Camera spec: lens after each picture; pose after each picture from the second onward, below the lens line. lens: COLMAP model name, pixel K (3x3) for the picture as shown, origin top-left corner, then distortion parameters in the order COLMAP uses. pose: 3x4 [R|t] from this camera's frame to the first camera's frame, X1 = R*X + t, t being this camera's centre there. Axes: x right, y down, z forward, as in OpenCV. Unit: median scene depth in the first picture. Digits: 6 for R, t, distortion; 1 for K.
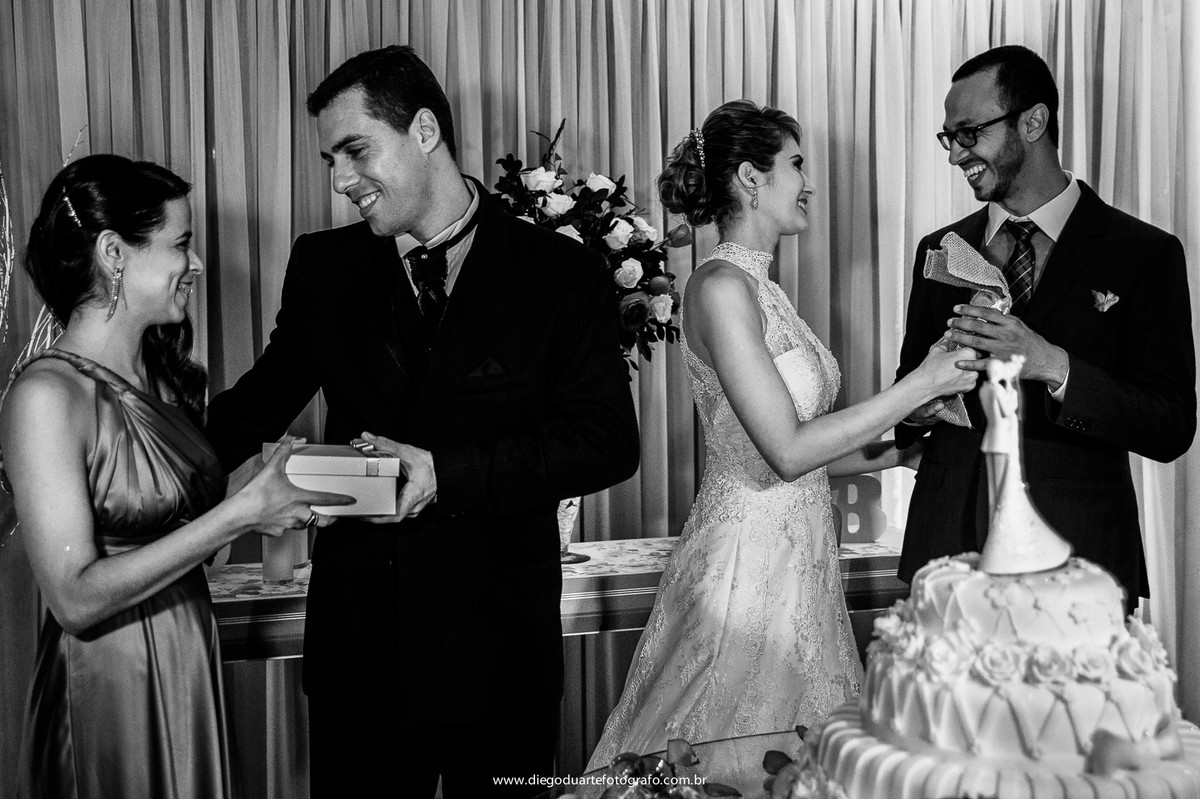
lens RADIAL K [[1708.6, 0, 597.8], [0, 1708.6, 397.6], [0, 0, 1]] dist [0.015018, 0.000000]
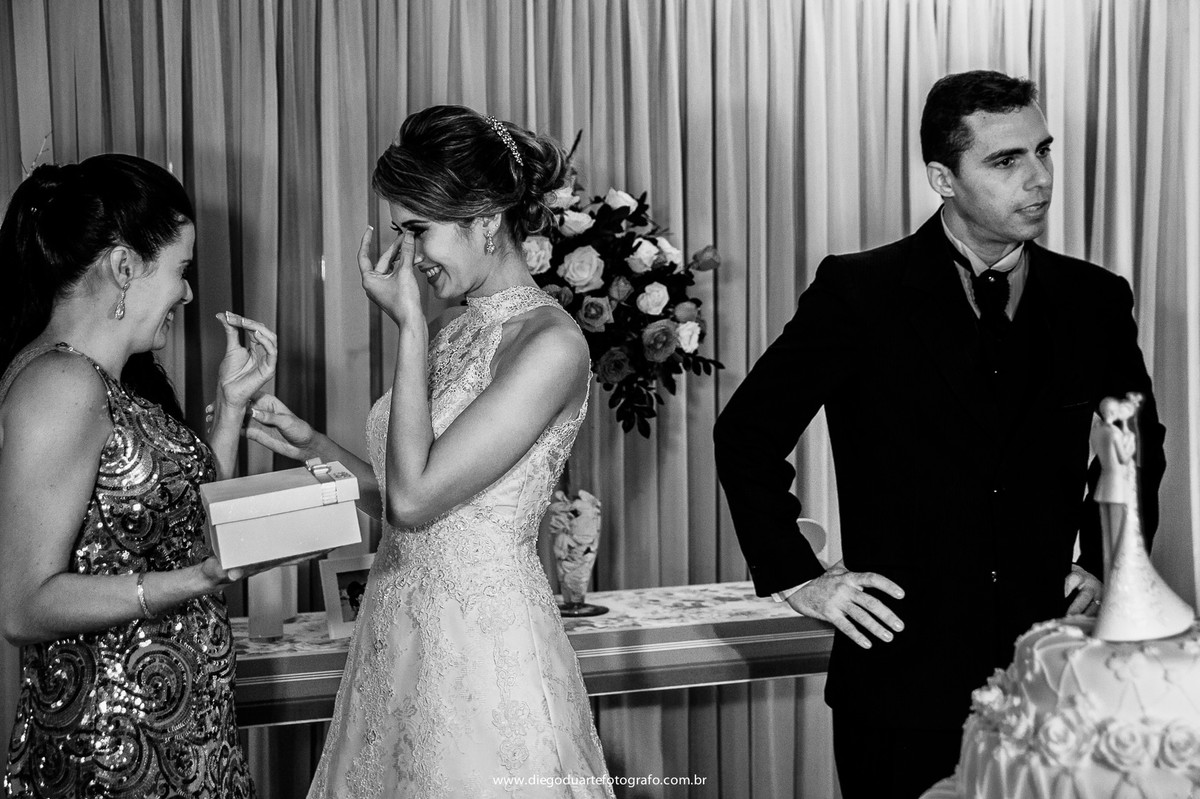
lens RADIAL K [[1691.7, 0, 601.8], [0, 1691.7, 401.4], [0, 0, 1]] dist [0.038511, 0.000000]
pose [[0.998913, 0.001439, 0.046593, -0.071319], [-0.000882, 0.999928, -0.011976, -0.009545], [-0.046607, 0.011922, 0.998842, 0.133936]]
